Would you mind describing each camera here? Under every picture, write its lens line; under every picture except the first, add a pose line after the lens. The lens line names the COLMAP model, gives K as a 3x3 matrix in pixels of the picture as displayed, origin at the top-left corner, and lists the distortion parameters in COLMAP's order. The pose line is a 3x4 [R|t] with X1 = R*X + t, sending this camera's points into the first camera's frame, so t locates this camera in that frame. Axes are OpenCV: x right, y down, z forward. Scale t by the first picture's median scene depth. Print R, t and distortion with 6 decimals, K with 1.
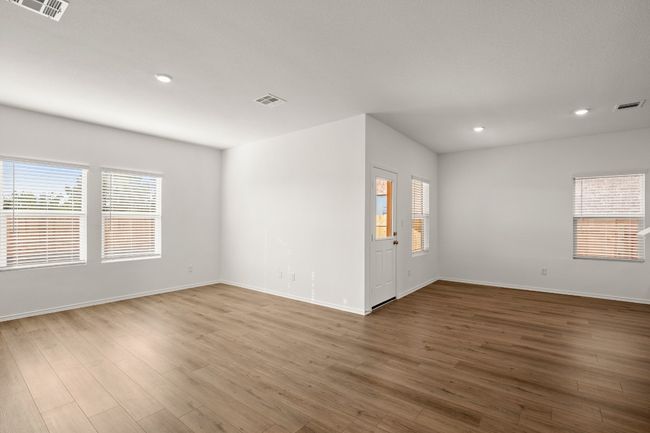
lens RADIAL K [[297.3, 0, 338.1], [0, 297.3, 223.7], [0, 0, 1]] dist [-0.007688, 0.000022]
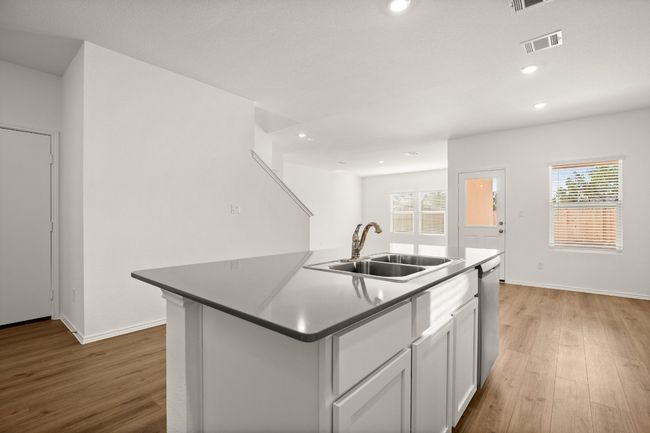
lens RADIAL K [[297.3, 0, 325.6], [0, 297.3, 219.0], [0, 0, 1]] dist [-0.007688, 0.000022]
pose [[-0.047381, -0.002234, -0.998874, 1.443321], [0.000198, 0.999997, -0.002245, 0.021675], [0.998877, -0.000304, -0.047380, 0.423109]]
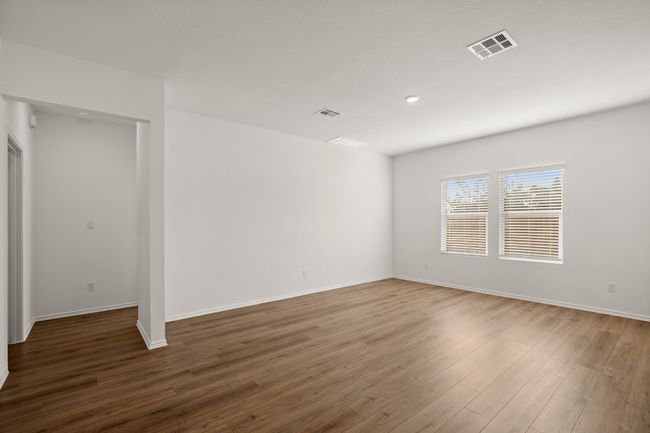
lens RADIAL K [[297.3, 0, 326.5], [0, 297.3, 223.7], [0, 0, 1]] dist [-0.007688, 0.000022]
pose [[-0.230460, 0.005769, -0.973065, 0.424840], [0.002171, 0.999983, 0.005414, -0.004966], [0.973079, -0.000865, -0.230469, 0.640220]]
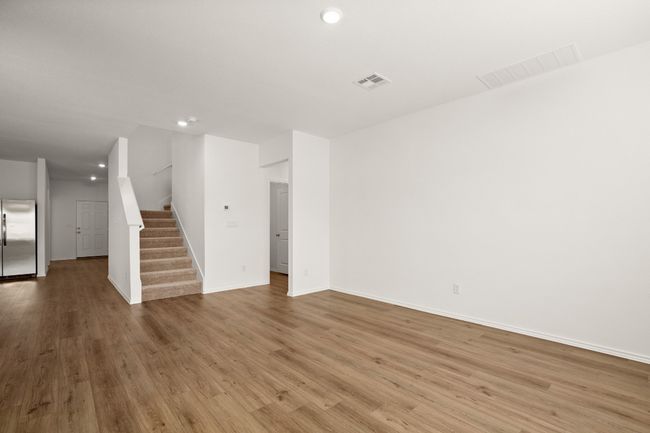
lens RADIAL K [[297.3, 0, 337.5], [0, 297.3, 220.6], [0, 0, 1]] dist [-0.007688, 0.000022]
pose [[-0.985513, 0.004088, 0.169553, -0.500283], [0.002461, 0.999949, -0.009806, 0.011847], [-0.169584, -0.009247, -0.985472, 1.165455]]
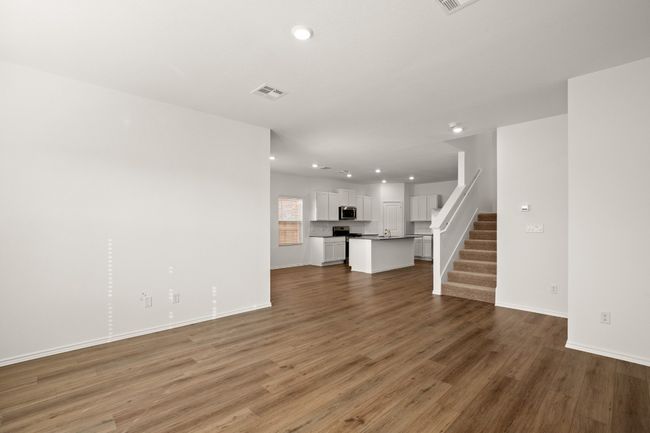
lens RADIAL K [[297.3, 0, 323.2], [0, 297.3, 222.1], [0, 0, 1]] dist [-0.007688, 0.000022]
pose [[0.154496, 0.005605, 0.987978, -0.906644], [0.004306, 0.999971, -0.006347, -0.005004], [-0.987984, 0.005235, 0.154467, 0.563264]]
